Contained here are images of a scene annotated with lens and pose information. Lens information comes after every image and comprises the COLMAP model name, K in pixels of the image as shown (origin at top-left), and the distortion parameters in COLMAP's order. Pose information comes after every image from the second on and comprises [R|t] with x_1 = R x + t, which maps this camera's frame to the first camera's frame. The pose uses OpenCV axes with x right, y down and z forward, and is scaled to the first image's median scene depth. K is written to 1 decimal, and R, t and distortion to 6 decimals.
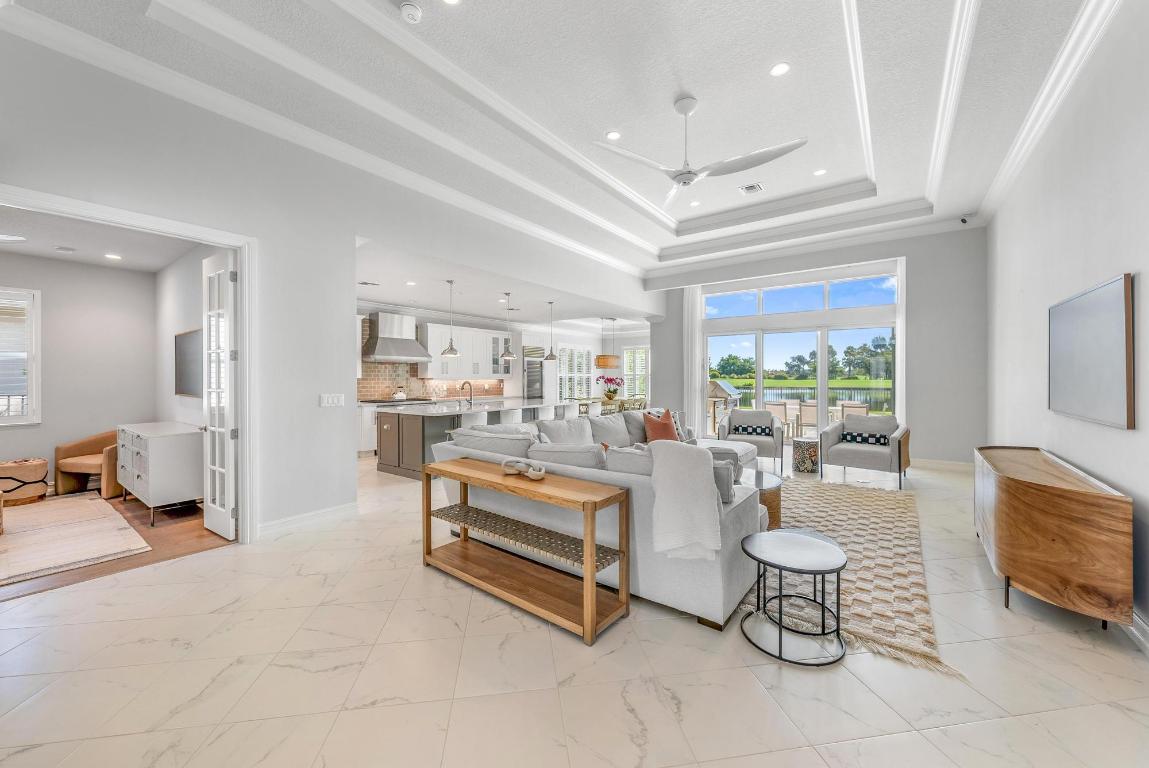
lens RADIAL K [[442.3, 0, 577.6], [0, 442.3, 379.7], [0, 0, 1]] dist [0.000644, 0.000155]
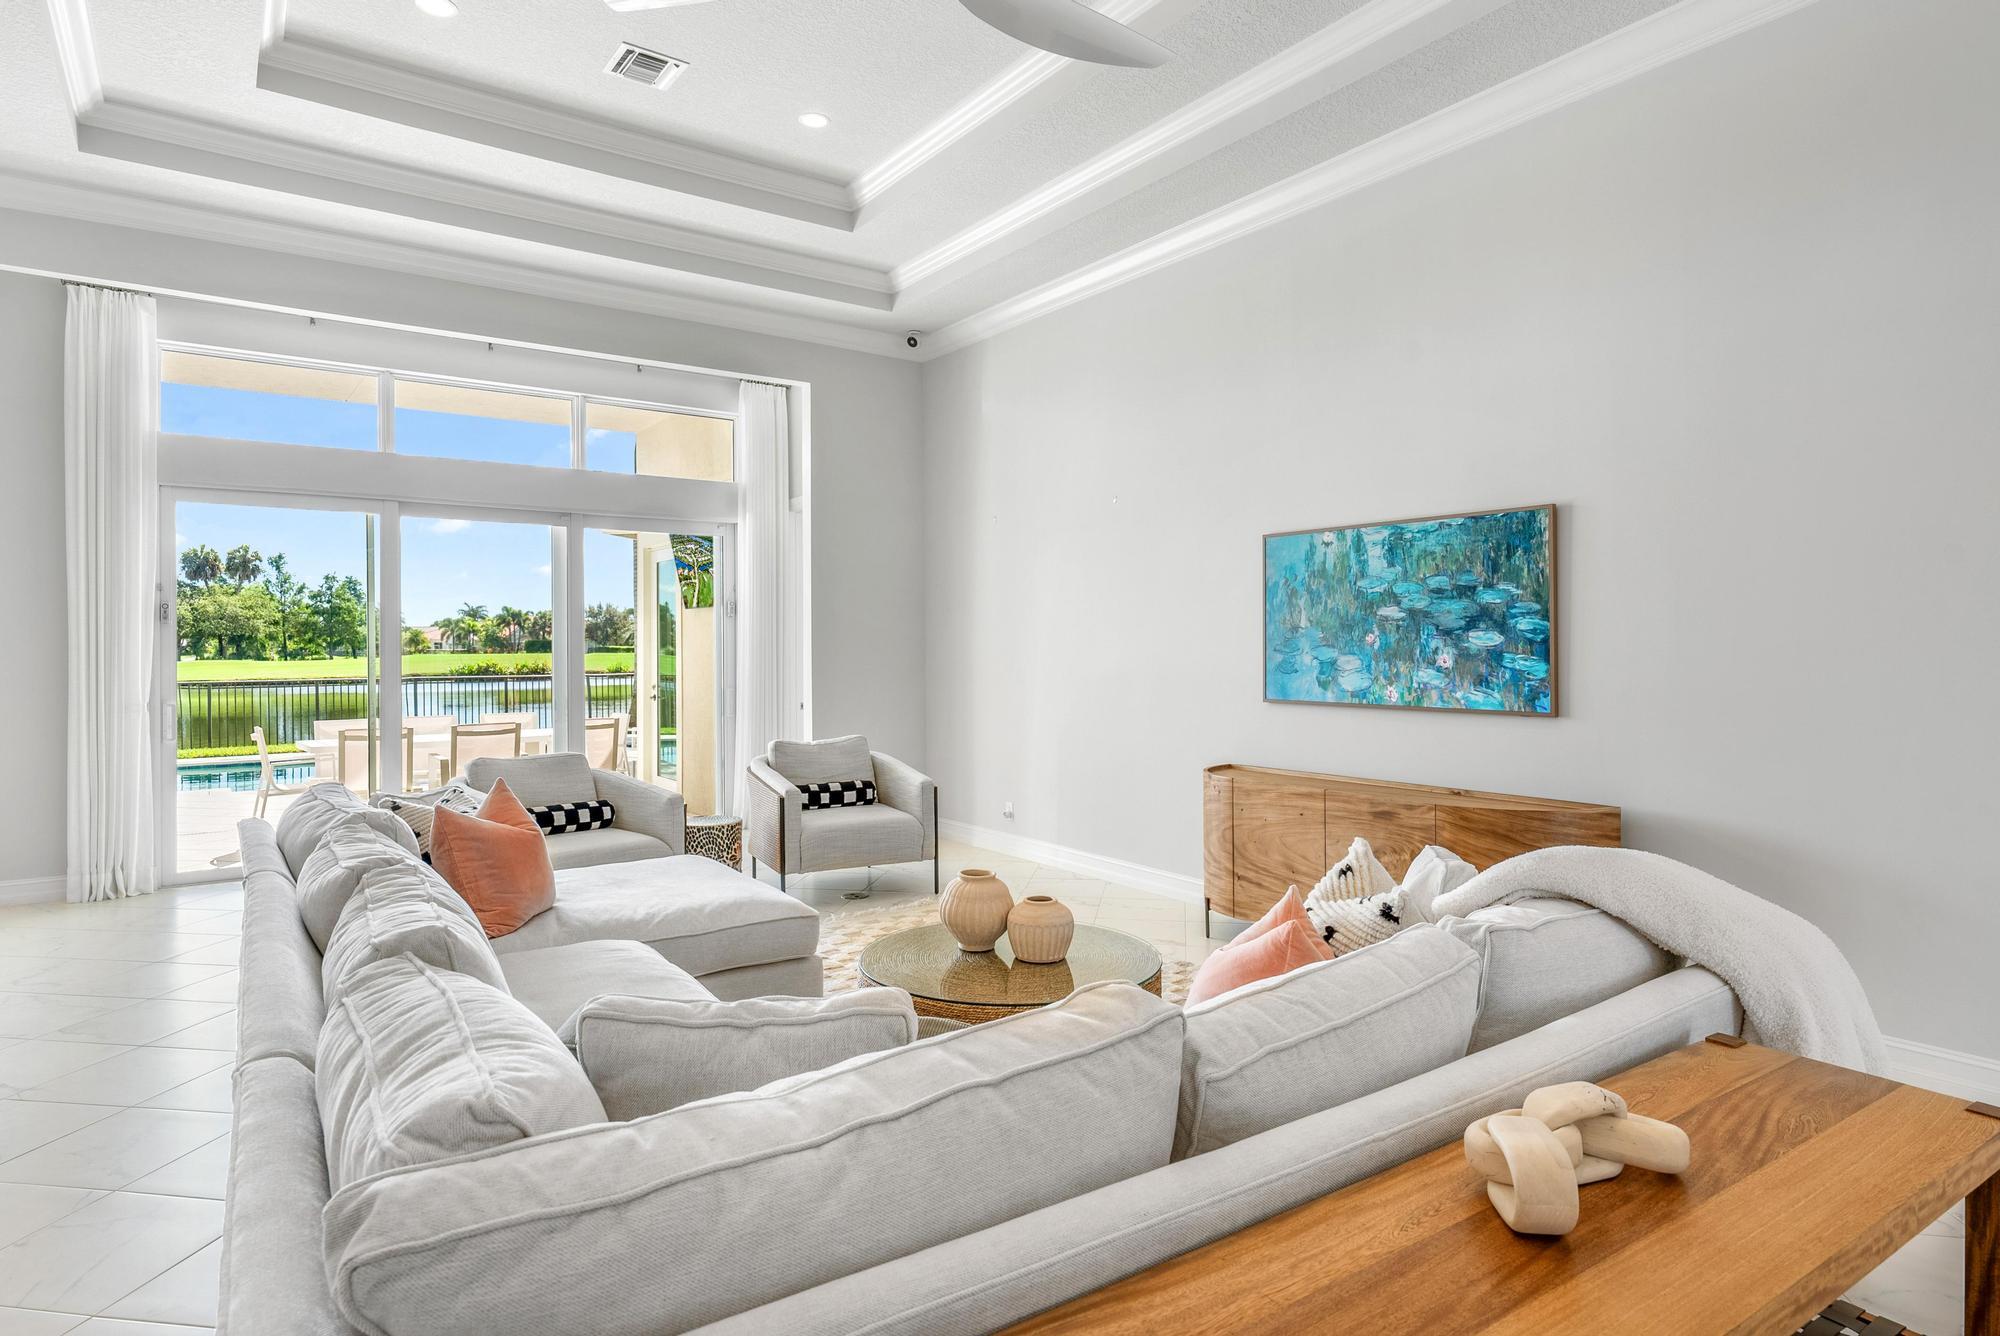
lens RADIAL K [[1088.9, 0, 1019.1], [0, 1088.9, 639.2], [0, 0, 1]] dist [0.002215, -0.000646]
pose [[0.301065, 0.008211, 0.953568, -0.279626], [0.009135, 0.999892, -0.011494, -0.001464], [-0.953560, 0.012171, 0.300957, 0.506697]]
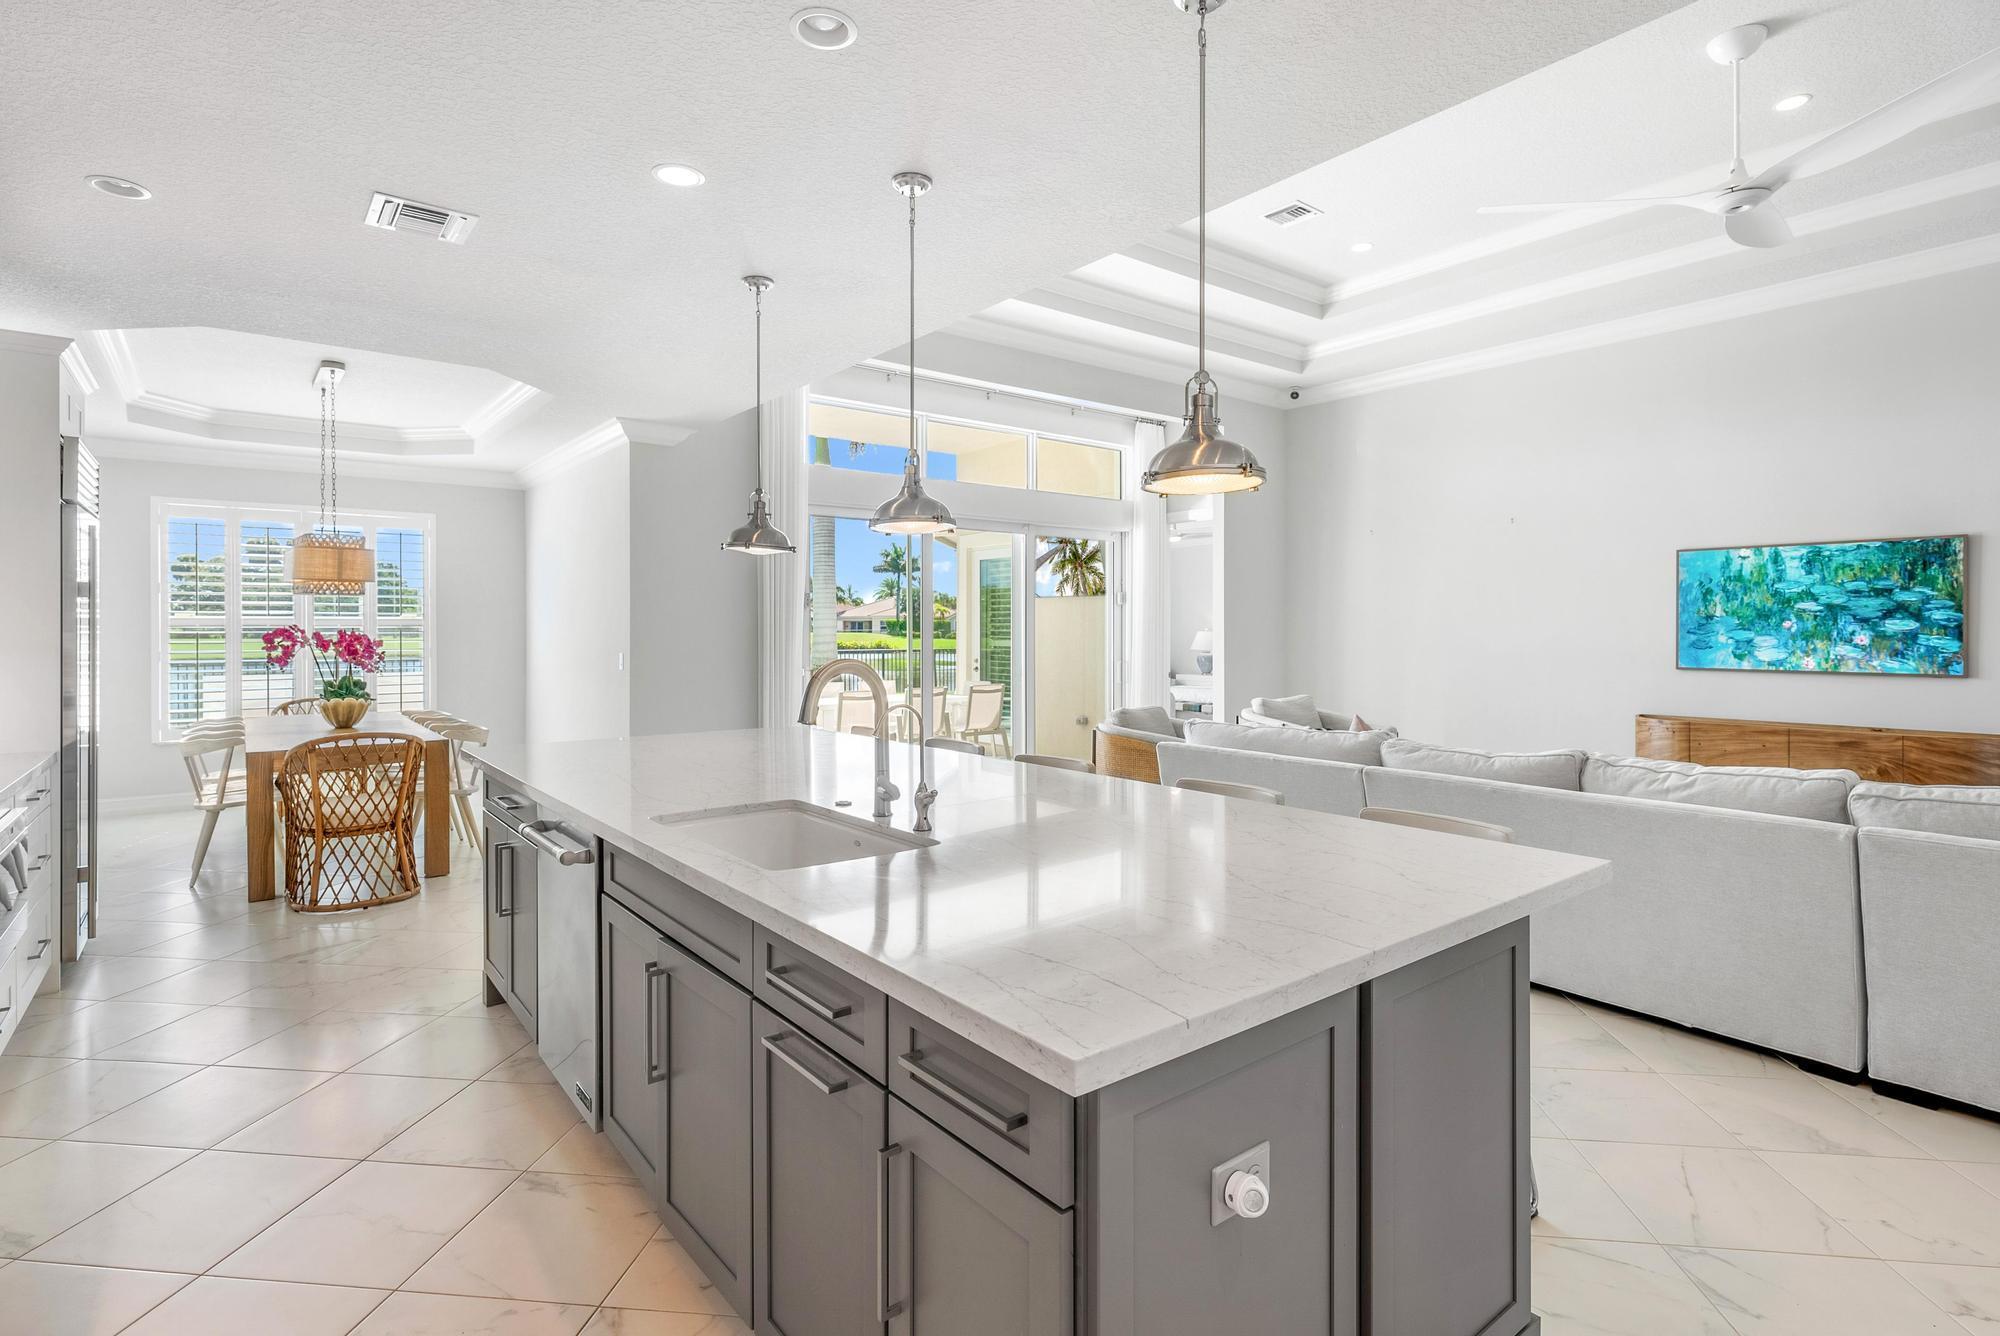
lens RADIAL K [[976.9, 0, 1007.4], [0, 976.9, 625.7], [0, 0, 1]] dist [-0.003710, -0.000708]
pose [[0.266119, 0.006249, 0.963920, -0.644128], [0.006414, 0.999945, -0.008253, -0.004334], [-0.963919, 0.008379, 0.266065, 1.021777]]
